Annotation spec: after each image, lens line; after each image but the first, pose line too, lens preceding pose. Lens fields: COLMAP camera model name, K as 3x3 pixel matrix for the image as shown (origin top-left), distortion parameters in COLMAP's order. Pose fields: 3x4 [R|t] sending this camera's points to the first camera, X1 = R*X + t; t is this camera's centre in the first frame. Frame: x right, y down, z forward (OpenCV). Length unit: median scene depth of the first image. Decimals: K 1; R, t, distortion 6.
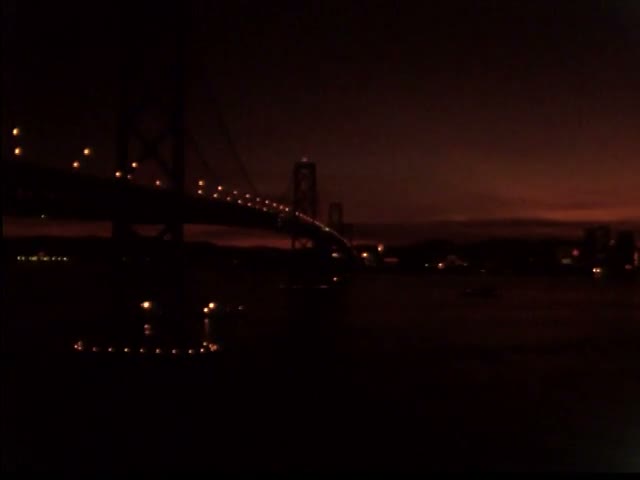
lens RADIAL K [[1372.9, 0, 320.0], [0, 1372.9, 240.0], [0, 0, 1]] dist [0.214197, 0.056349]
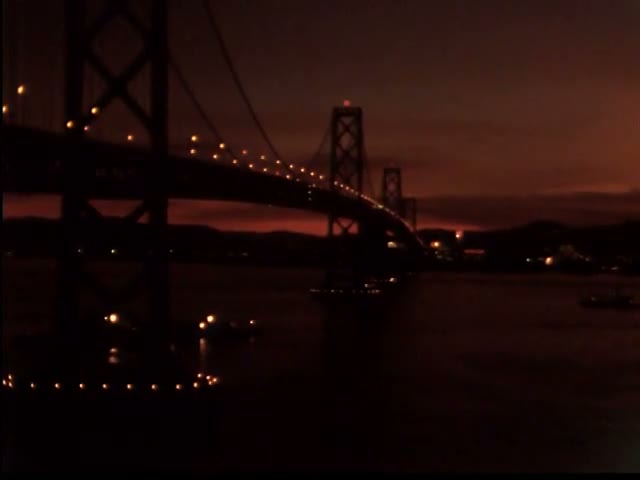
lens RADIAL K [[1372.9, 0, 320.0], [0, 1372.9, 240.0], [0, 0, 1]] dist [0.214197, 0.056349]
pose [[0.999285, 0.000099, -0.037800, 0.001220], [0.000432, 0.999902, 0.014027, -0.000794], [0.037798, -0.014033, 0.999187, 0.323279]]
